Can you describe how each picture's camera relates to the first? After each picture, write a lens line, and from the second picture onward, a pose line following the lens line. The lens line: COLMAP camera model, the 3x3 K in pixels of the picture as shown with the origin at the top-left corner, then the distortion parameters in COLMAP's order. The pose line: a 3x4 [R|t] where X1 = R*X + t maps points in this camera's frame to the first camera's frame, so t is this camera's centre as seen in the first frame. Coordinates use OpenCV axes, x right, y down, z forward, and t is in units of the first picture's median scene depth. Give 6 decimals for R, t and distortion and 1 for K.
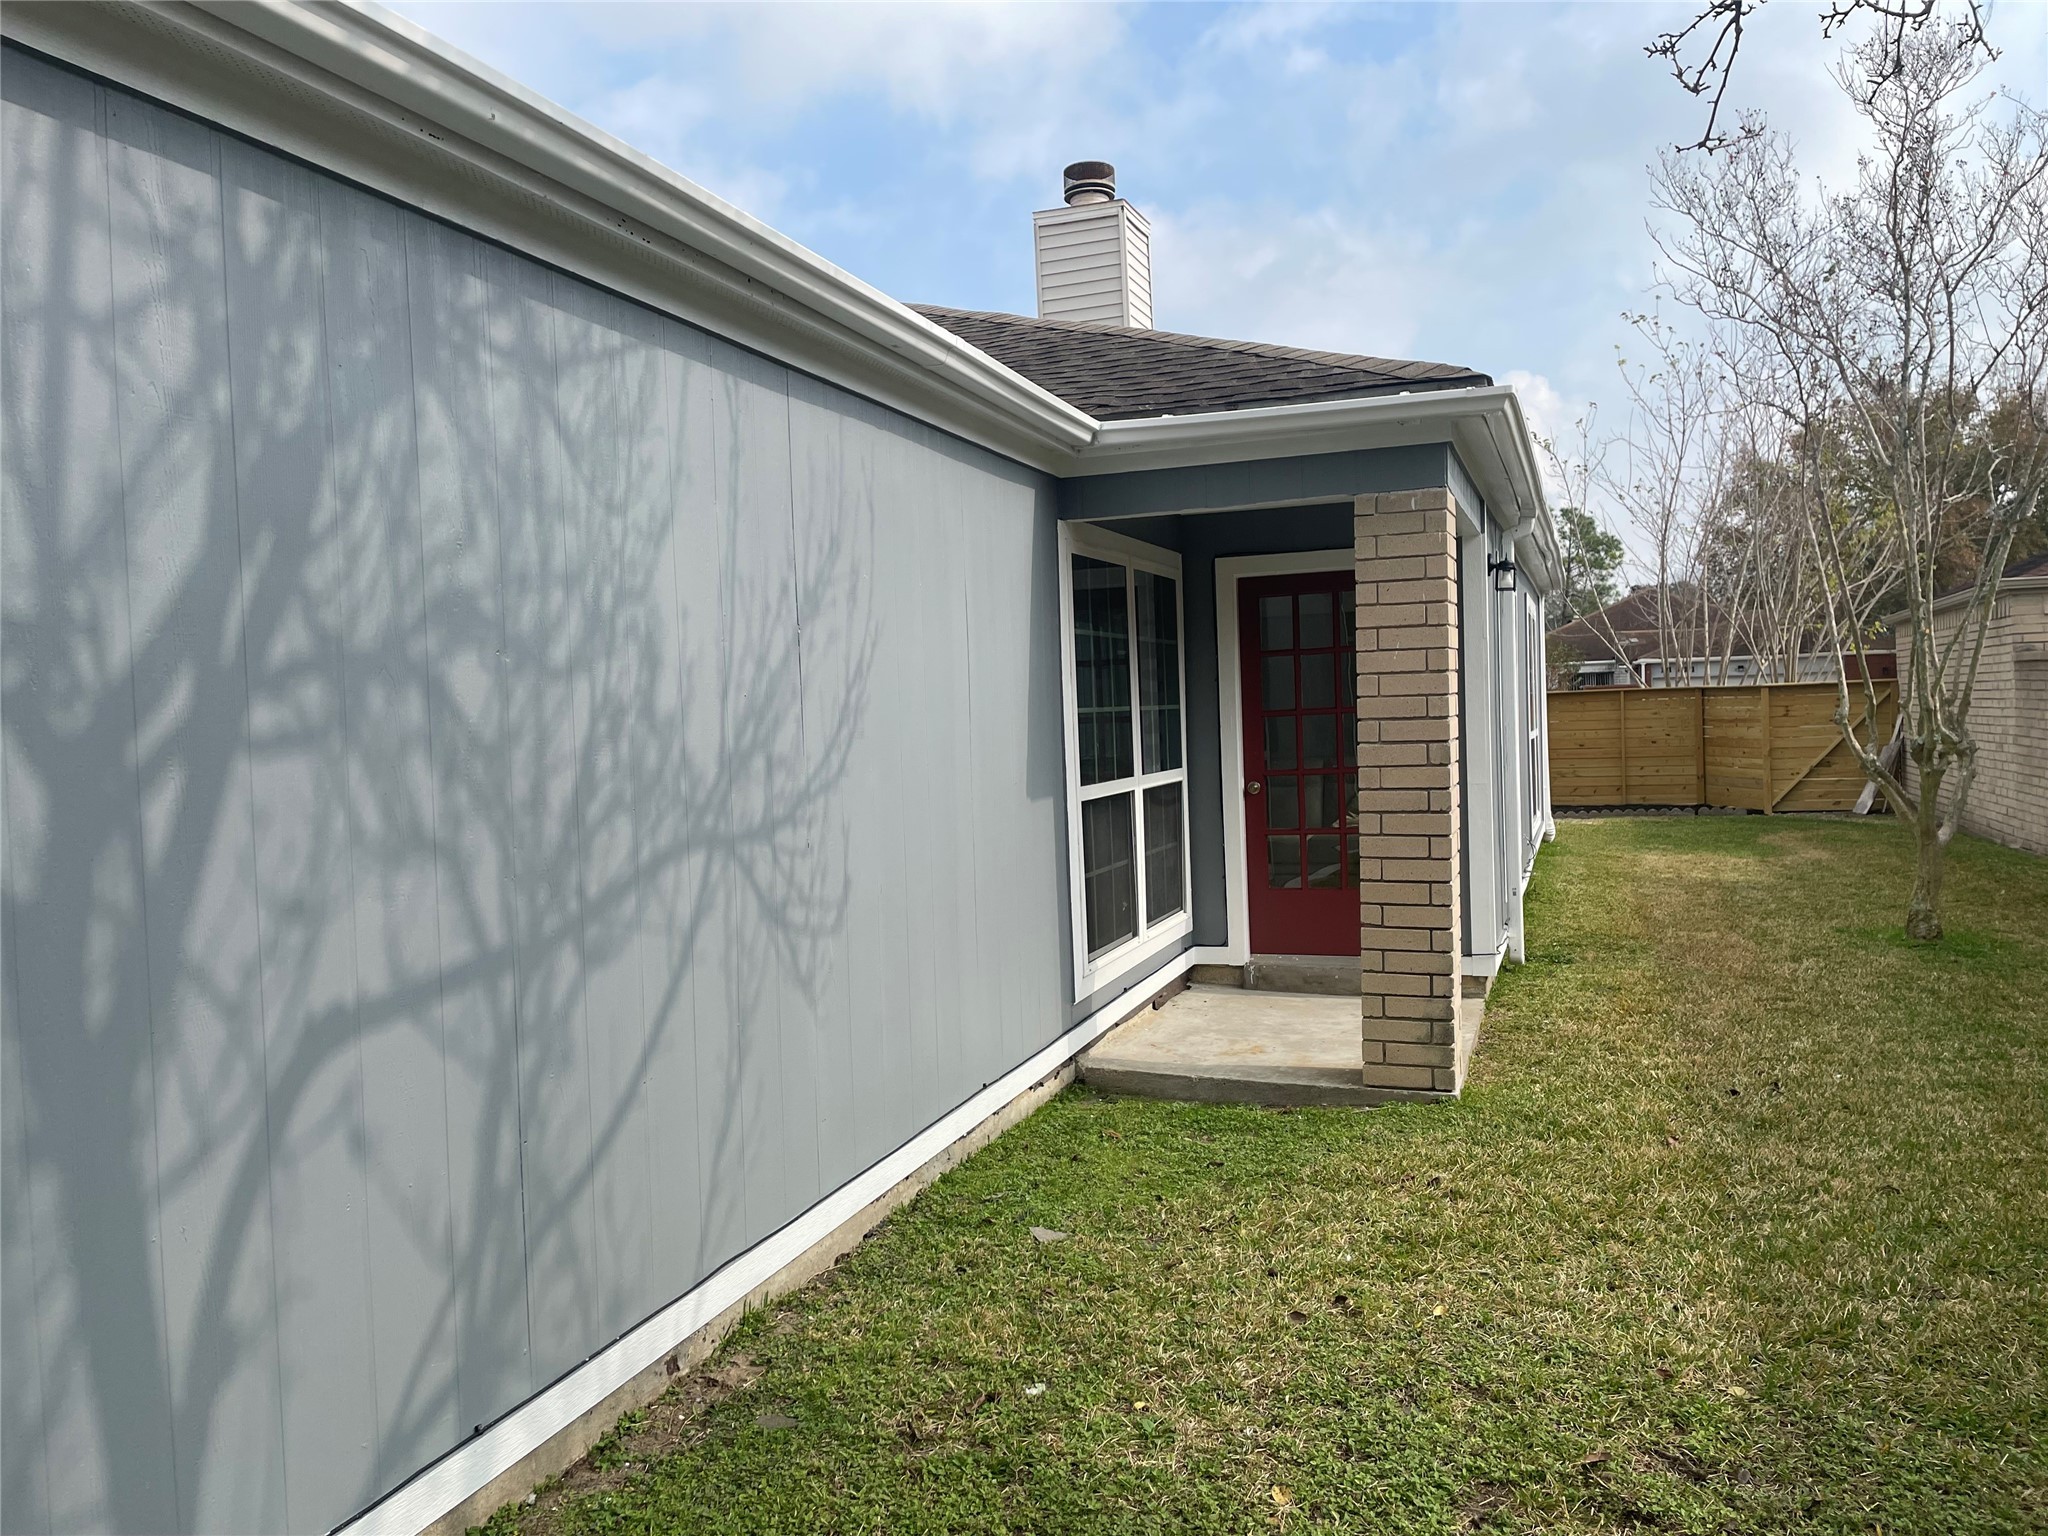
lens RADIAL K [[1543.2, 0, 1009.3], [0, 1543.2, 762.5], [0, 0, 1]] dist [0.043522, -0.014182]
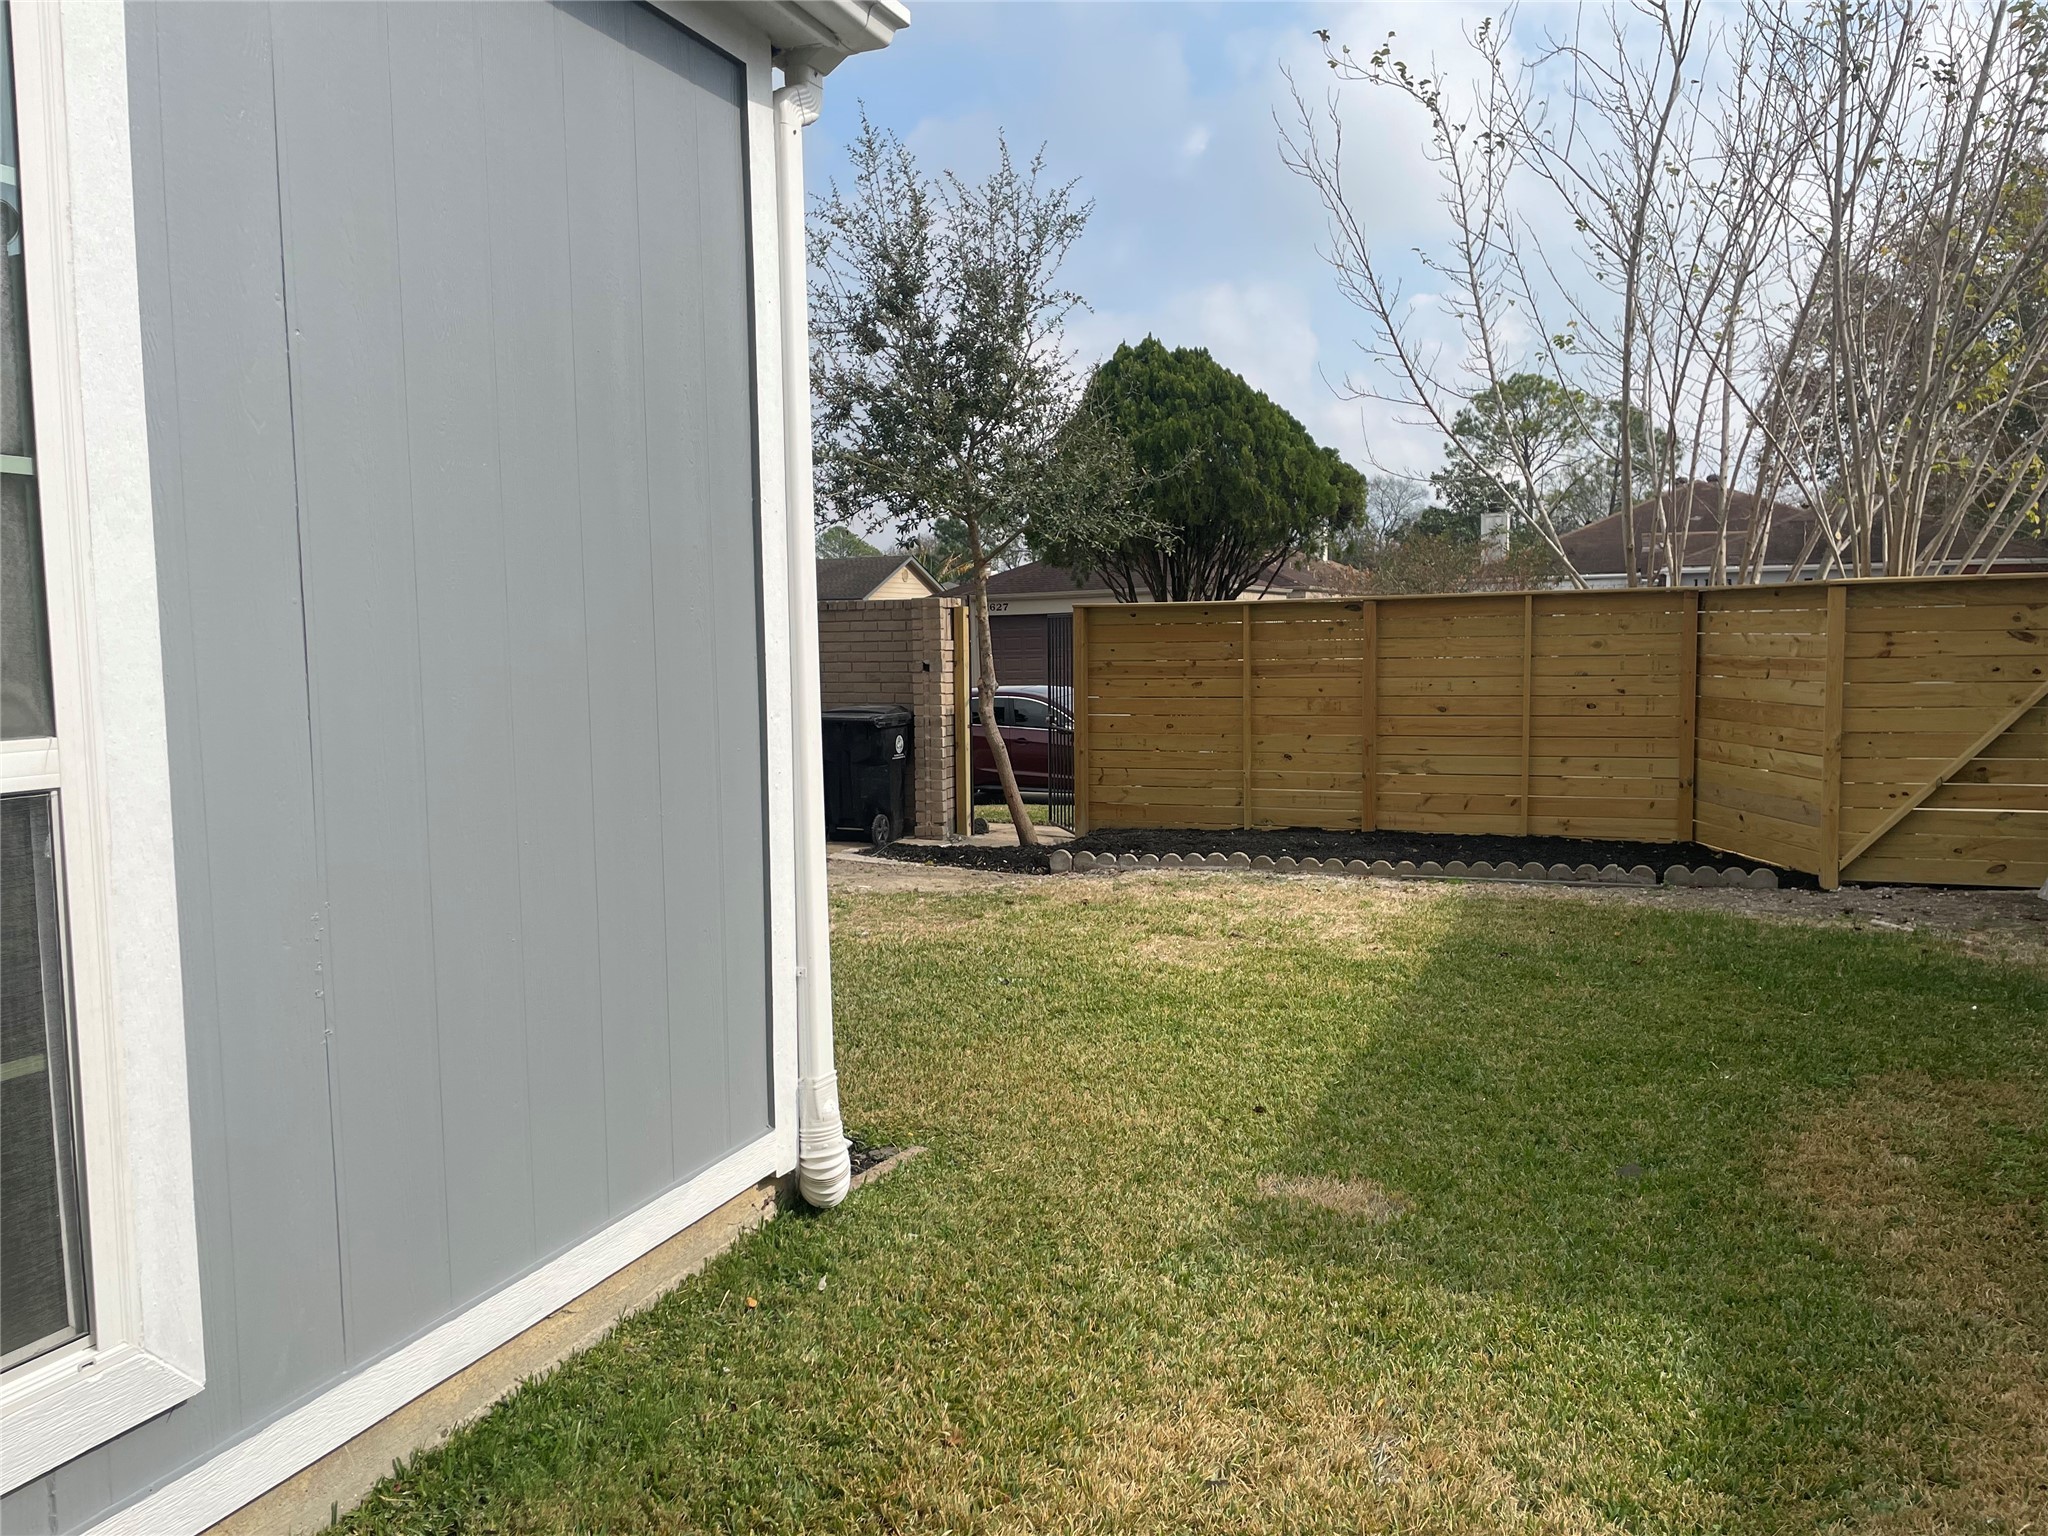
lens RADIAL K [[1543.2, 0, 1038.1], [0, 1543.2, 785.9], [0, 0, 1]] dist [0.043522, -0.014182]
pose [[0.999648, 0.021633, -0.015344, 0.258833], [-0.020502, 0.997312, 0.070346, -0.018859], [0.016825, -0.070007, 0.997405, 0.535293]]
